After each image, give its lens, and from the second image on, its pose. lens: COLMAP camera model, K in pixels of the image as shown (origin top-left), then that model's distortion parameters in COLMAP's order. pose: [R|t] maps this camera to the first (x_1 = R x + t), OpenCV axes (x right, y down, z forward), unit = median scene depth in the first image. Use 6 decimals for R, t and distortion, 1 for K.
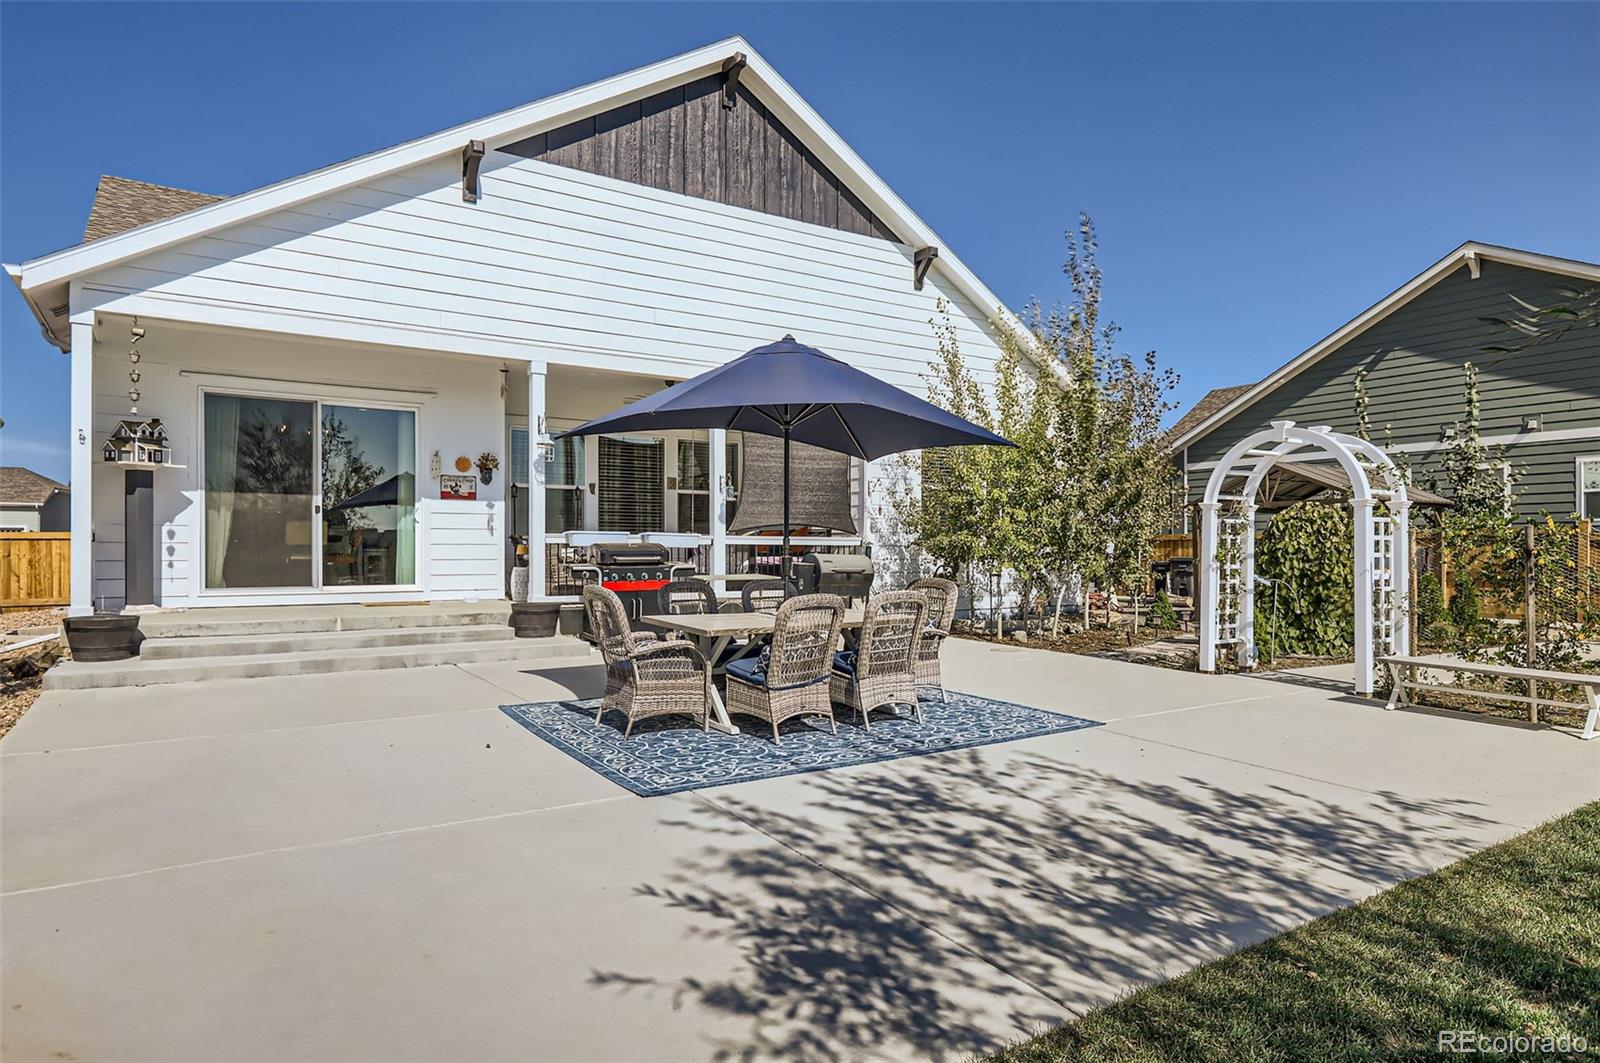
lens RADIAL K [[953.1, 0, 799.6], [0, 953.1, 540.3], [0, 0, 1]] dist [0.007416, 0.002687]
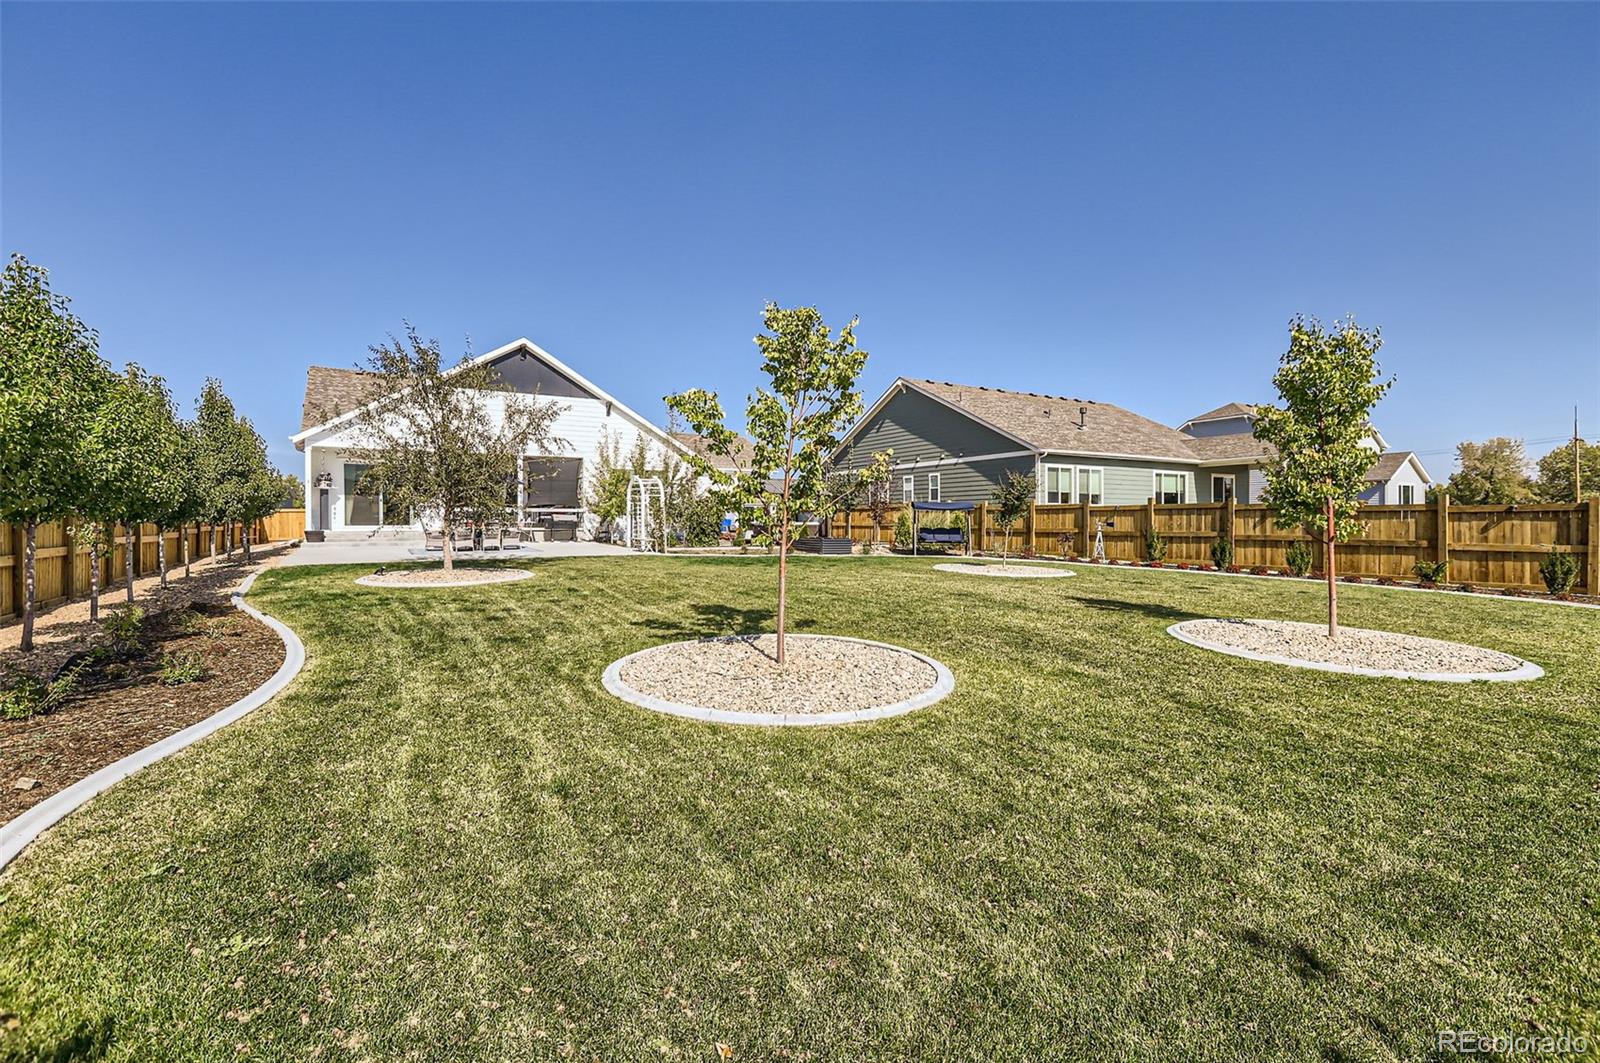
lens RADIAL K [[736.7, 0, 801.4], [0, 736.7, 520.5], [0, 0, 1]] dist [0.012072, -0.005688]
pose [[0.999172, -0.002168, -0.040616, 1.118245], [0.002598, 0.999941, 0.010530, 0.013687], [0.040591, -0.010627, 0.999119, -1.570048]]
